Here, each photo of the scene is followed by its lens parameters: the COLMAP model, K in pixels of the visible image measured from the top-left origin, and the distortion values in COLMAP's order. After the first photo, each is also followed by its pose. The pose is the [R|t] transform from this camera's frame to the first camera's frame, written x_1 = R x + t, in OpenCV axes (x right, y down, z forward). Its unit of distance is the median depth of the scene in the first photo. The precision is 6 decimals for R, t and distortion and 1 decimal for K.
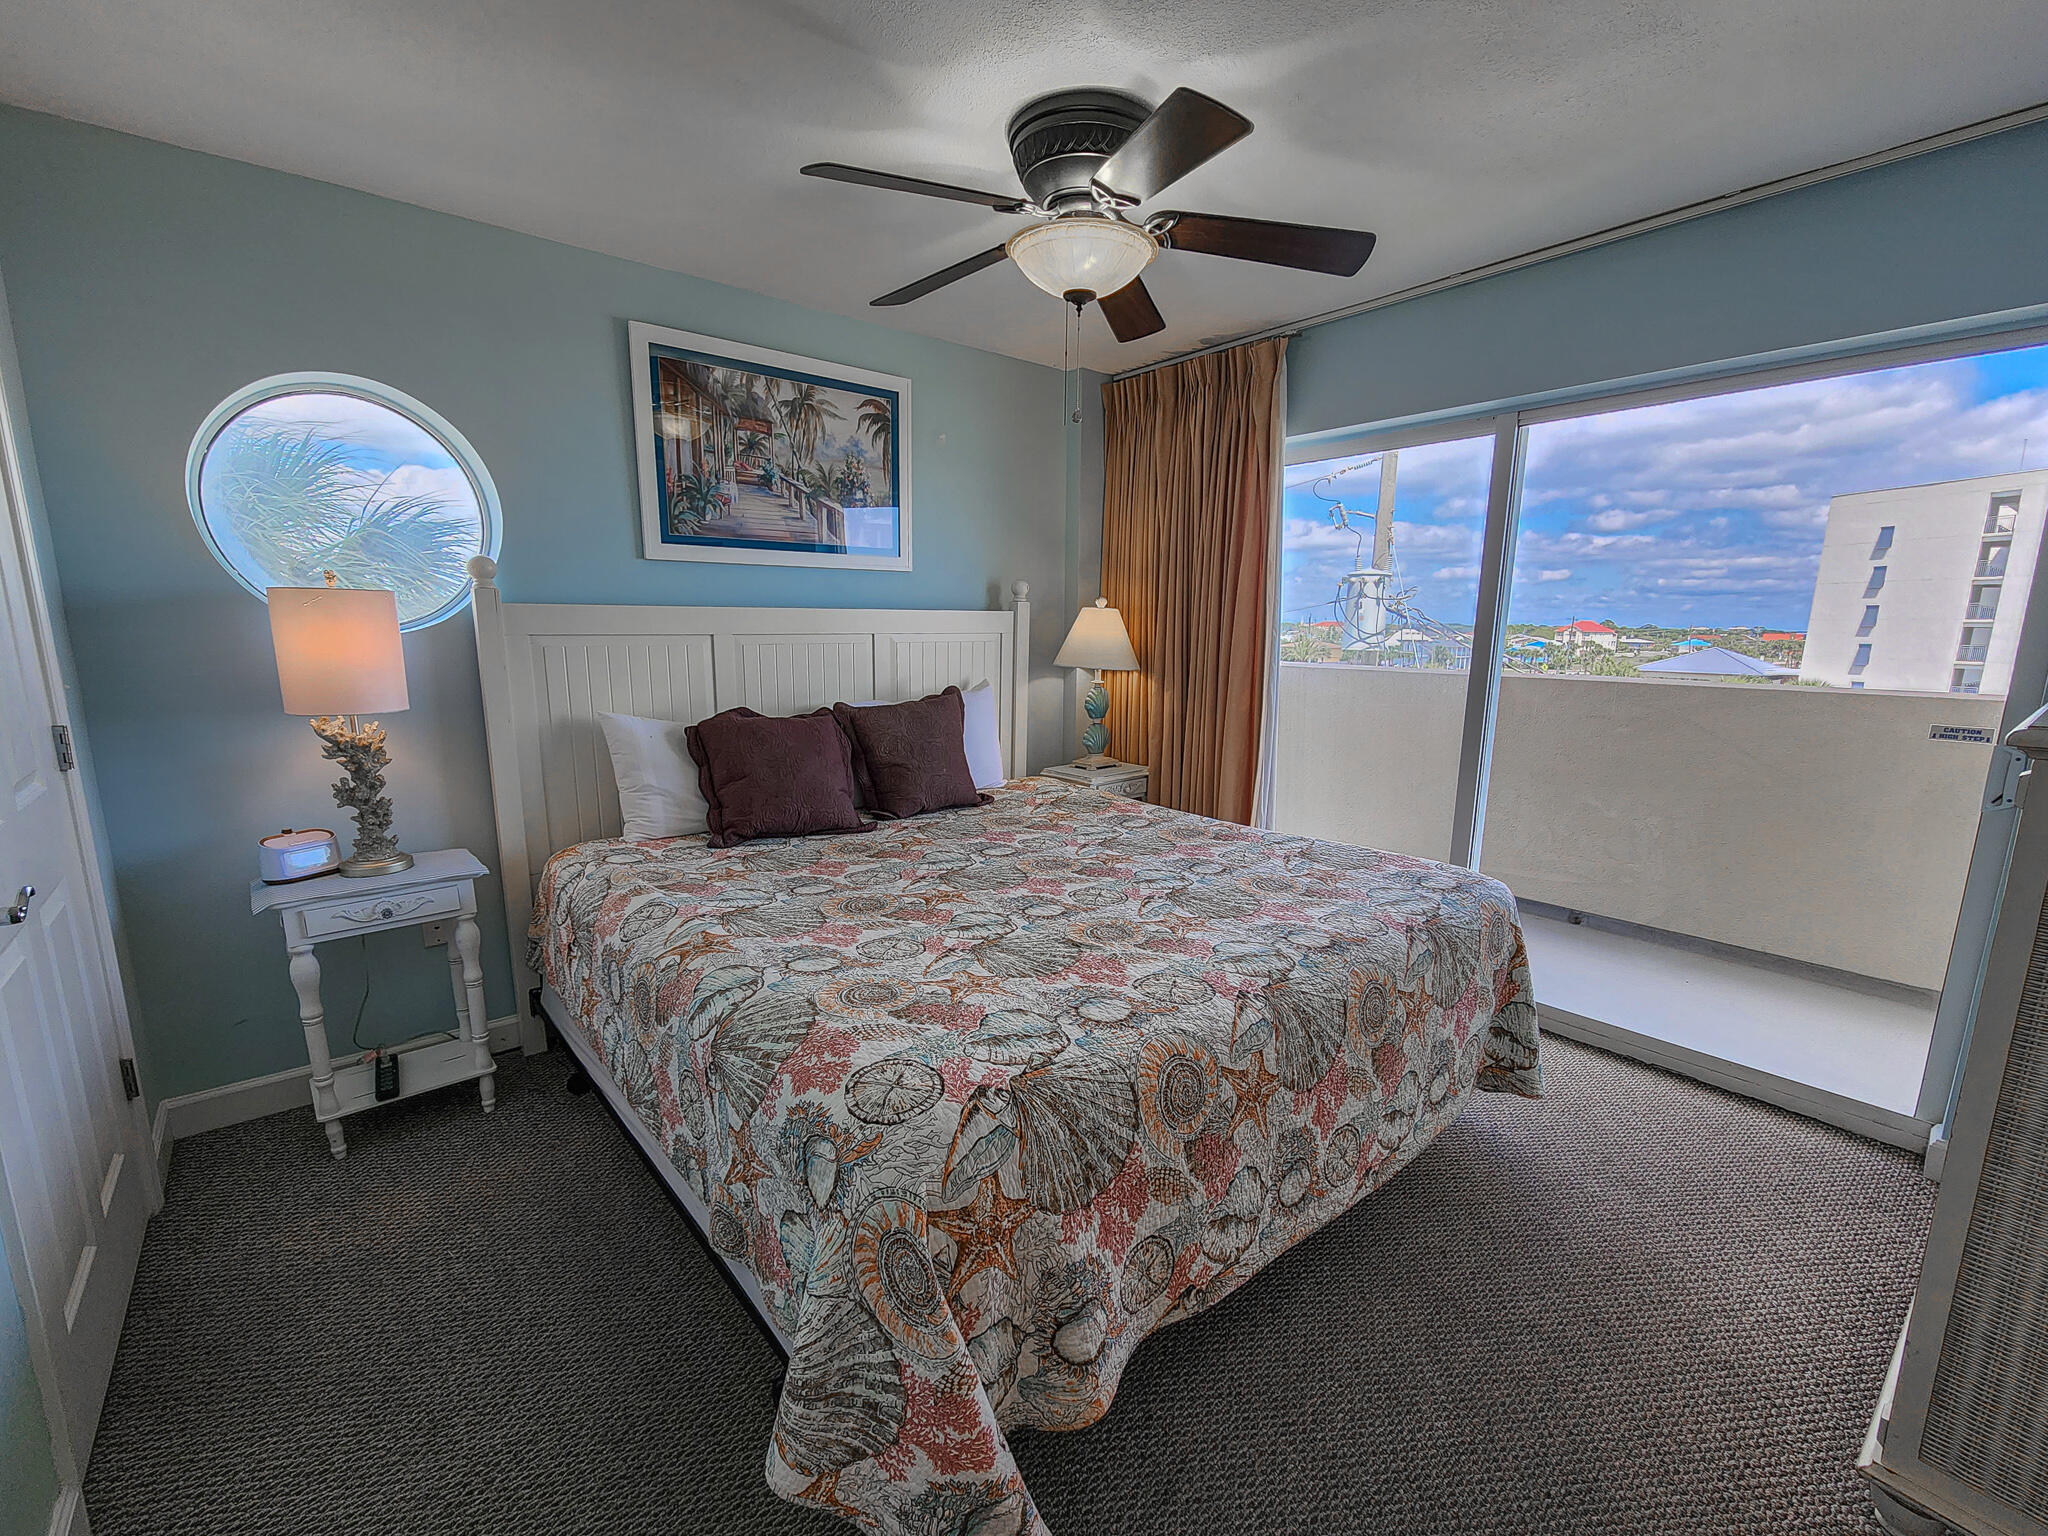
lens RADIAL K [[873.9, 0, 1031.7], [0, 873.9, 790.4], [0, 0, 1]] dist [0.001864, -0.000112]
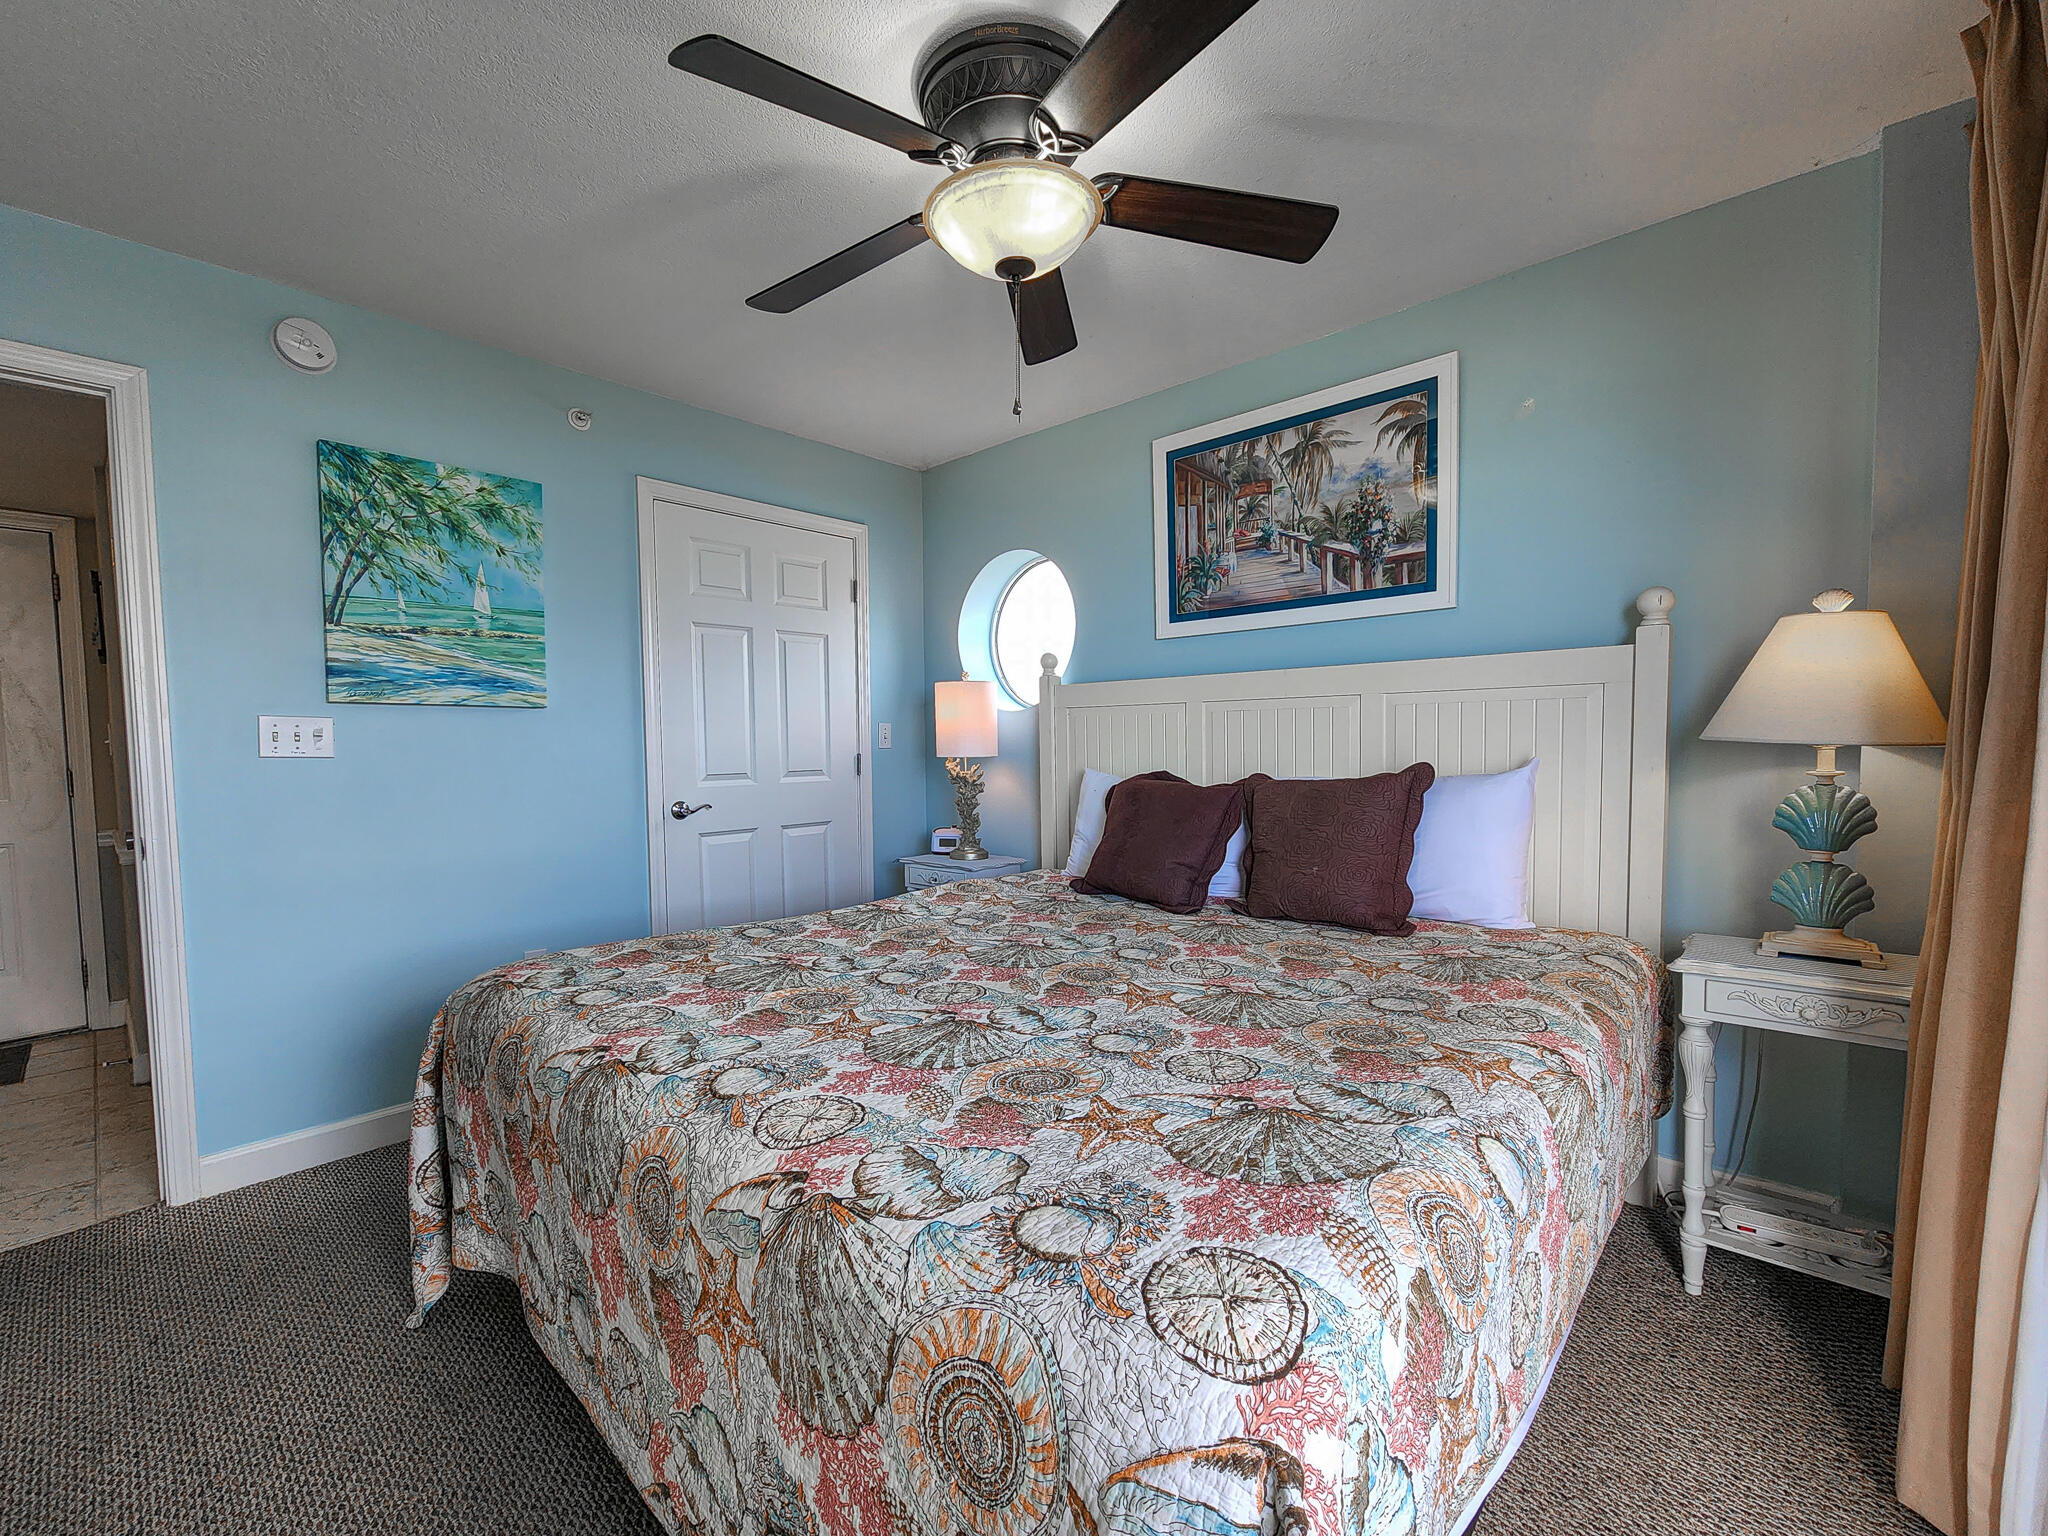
lens RADIAL K [[864.8, 0, 1016.2], [0, 864.8, 788.8], [0, 0, 1]] dist [0.000284, 0.000090]
pose [[0.119119, 0.046254, -0.991802, 0.650805], [-0.176650, 0.983964, 0.024672, -0.069102], [0.977039, 0.172263, 0.125380, 0.709529]]
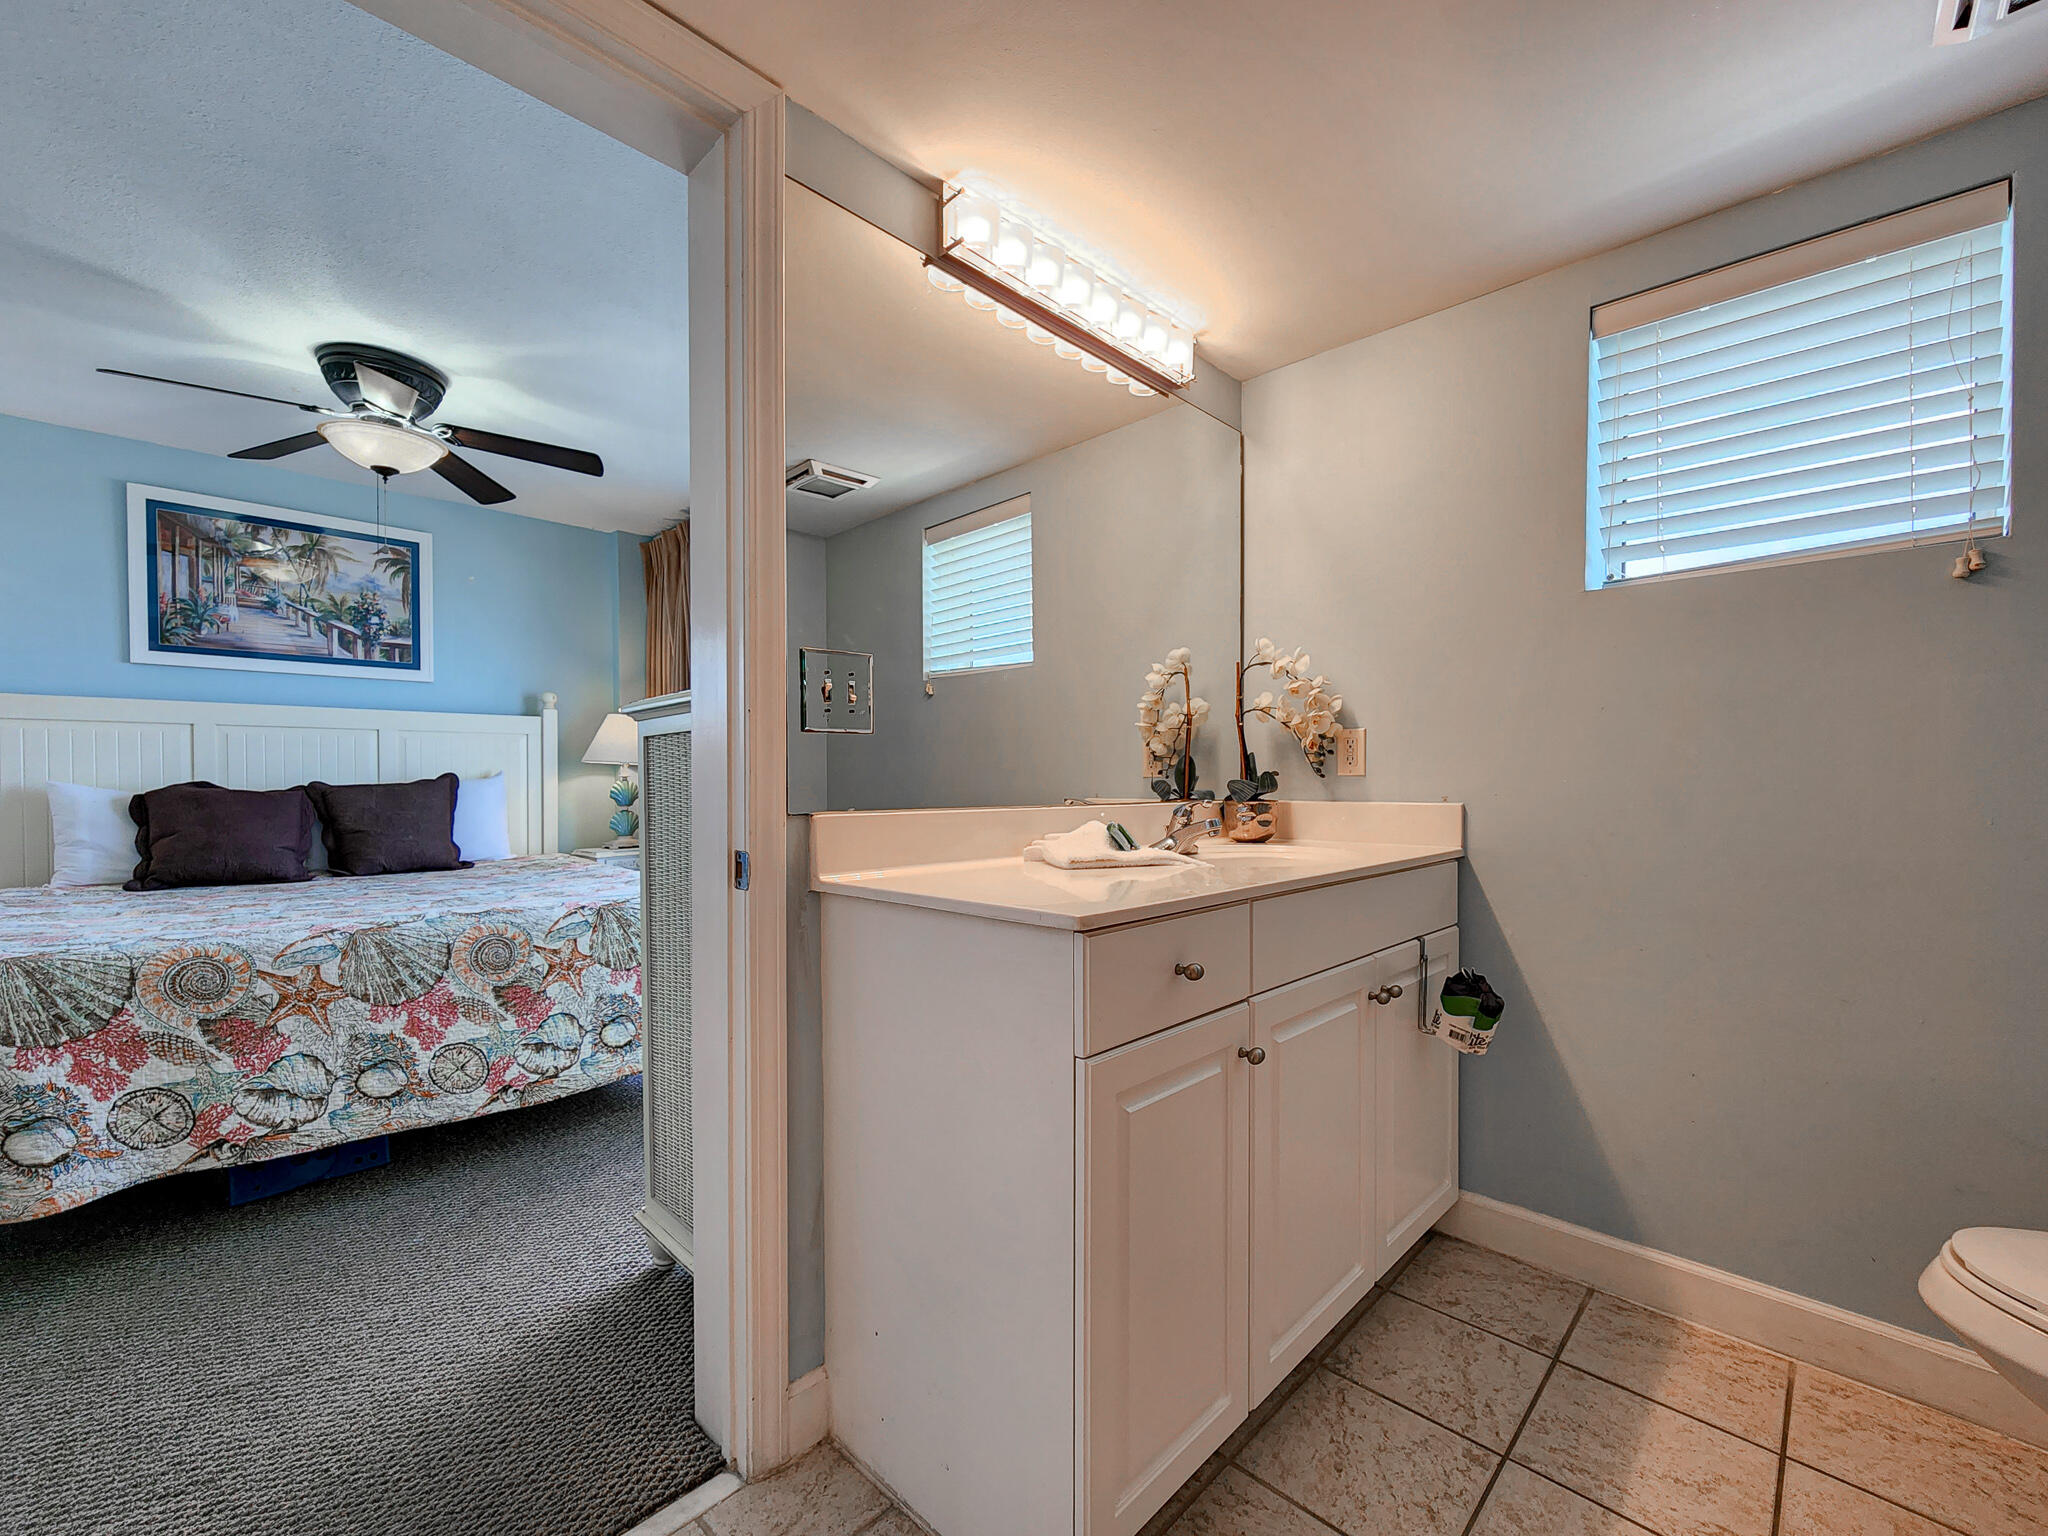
lens RADIAL K [[848.2, 0, 1021.3], [0, 848.2, 789.3], [0, 0, 1]] dist [-0.000423, -0.000780]
pose [[0.993491, -0.013673, 0.113090, 0.656901], [0.033664, 0.983670, -0.176802, 0.160579], [-0.108826, 0.179459, 0.977728, -0.261578]]
